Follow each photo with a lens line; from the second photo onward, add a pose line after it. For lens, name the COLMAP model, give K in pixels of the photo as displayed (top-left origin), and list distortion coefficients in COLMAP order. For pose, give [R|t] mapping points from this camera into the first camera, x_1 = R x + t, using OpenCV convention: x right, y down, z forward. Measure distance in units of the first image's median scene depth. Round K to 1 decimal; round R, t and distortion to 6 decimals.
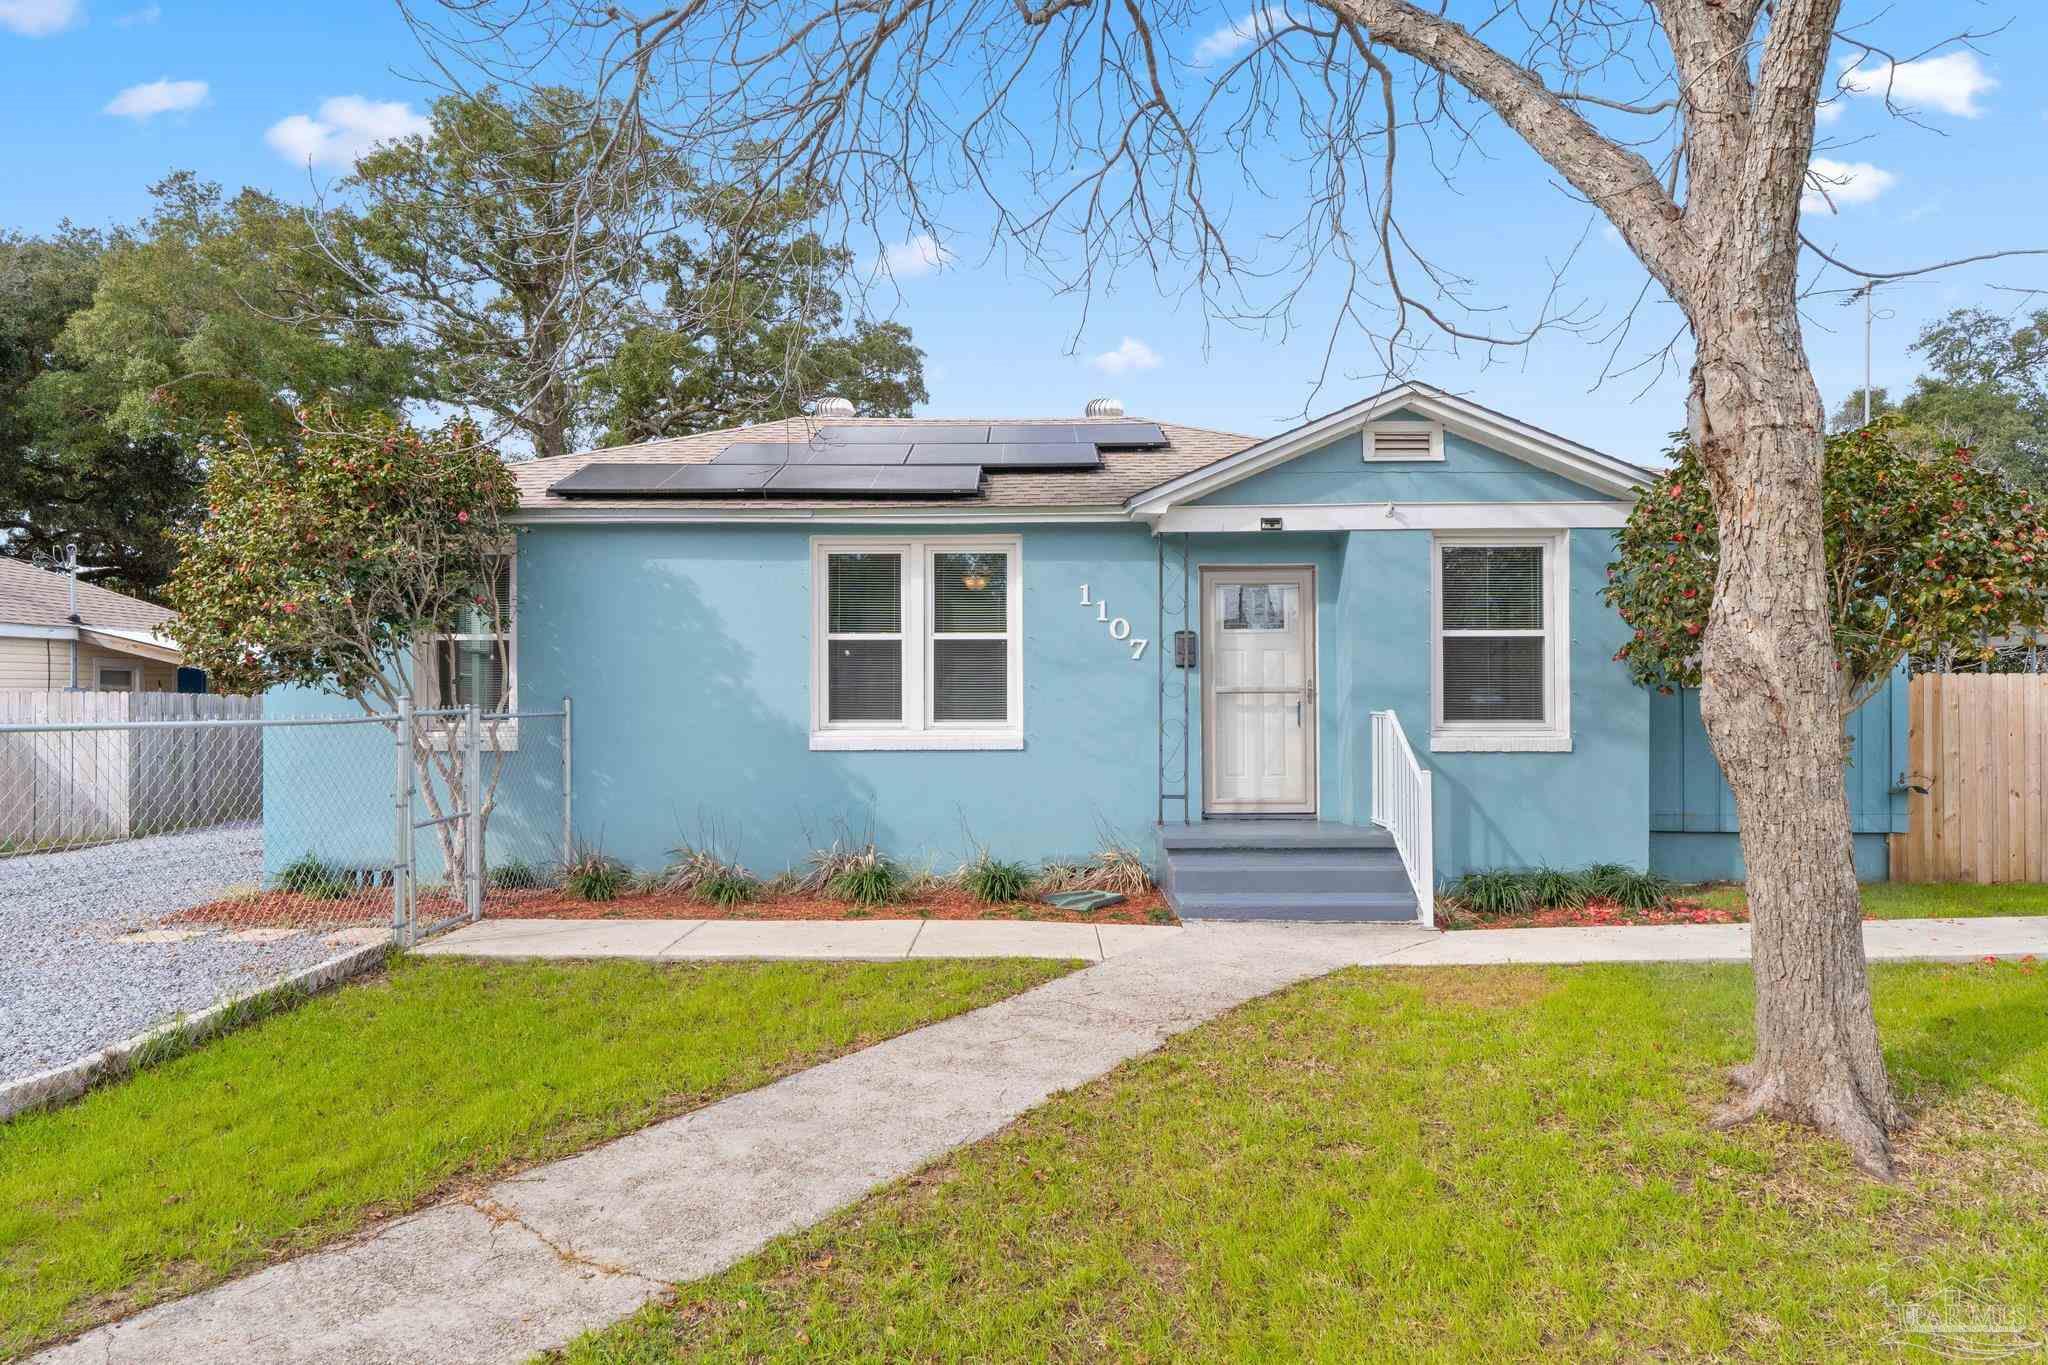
lens RADIAL K [[1181.2, 0, 1023.6], [0, 1181.2, 684.1], [0, 0, 1]] dist [-0.005812, -0.000787]
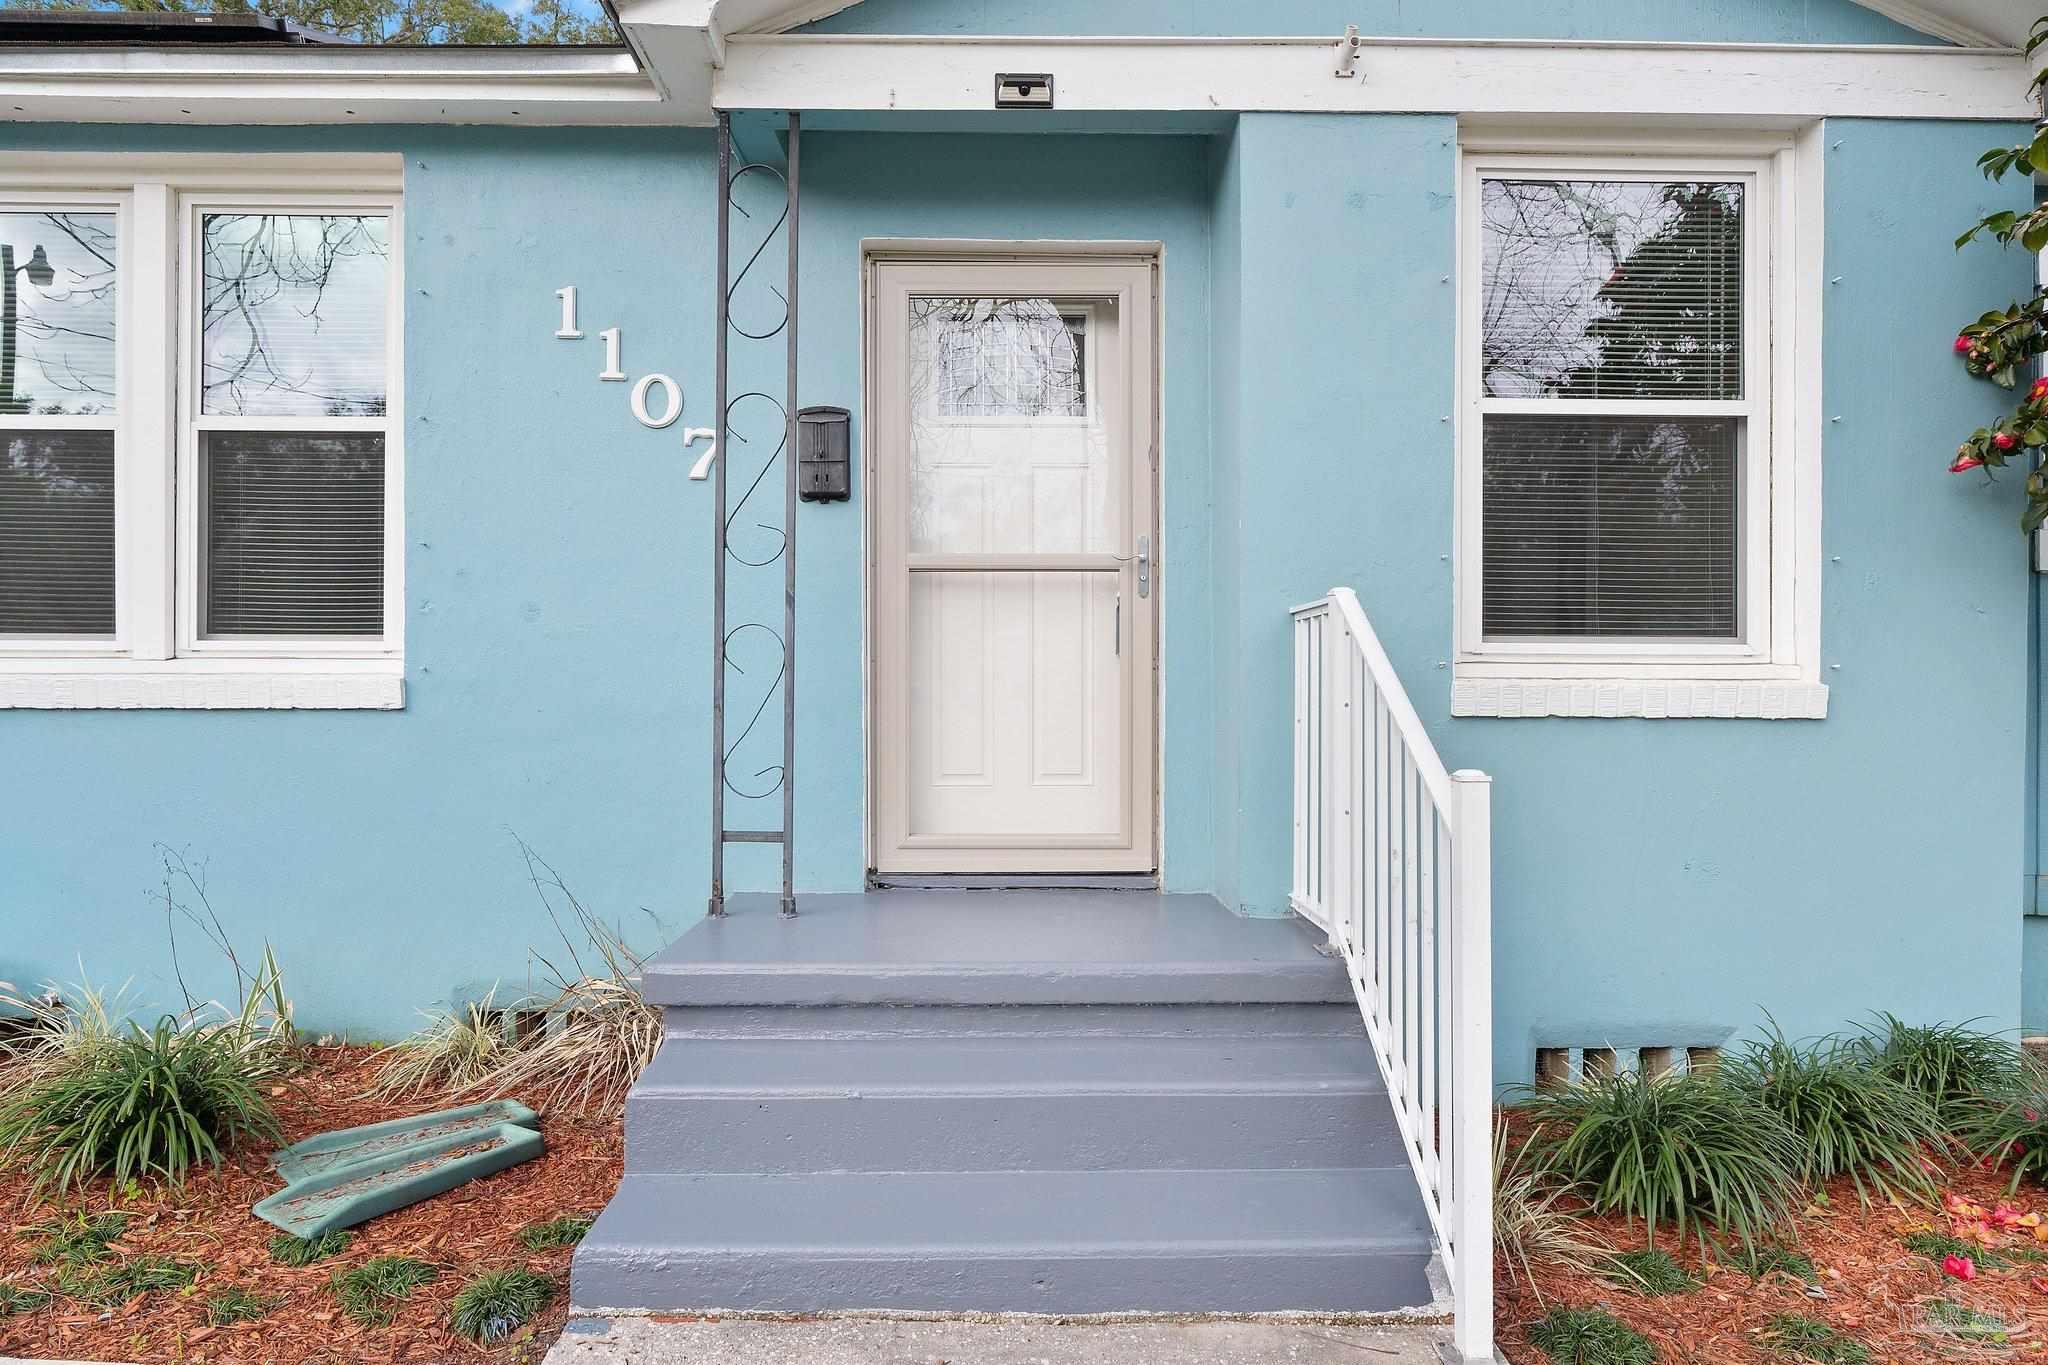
lens RADIAL K [[1181.2, 0, 1023.9], [0, 1181.2, 682.7], [0, 0, 1]] dist [-0.005812, -0.000787]
pose [[0.999568, 0.004647, 0.029033, 0.197258], [-0.004879, 0.999957, 0.007914, 0.043898], [-0.028995, -0.008052, 0.999547, 0.625258]]
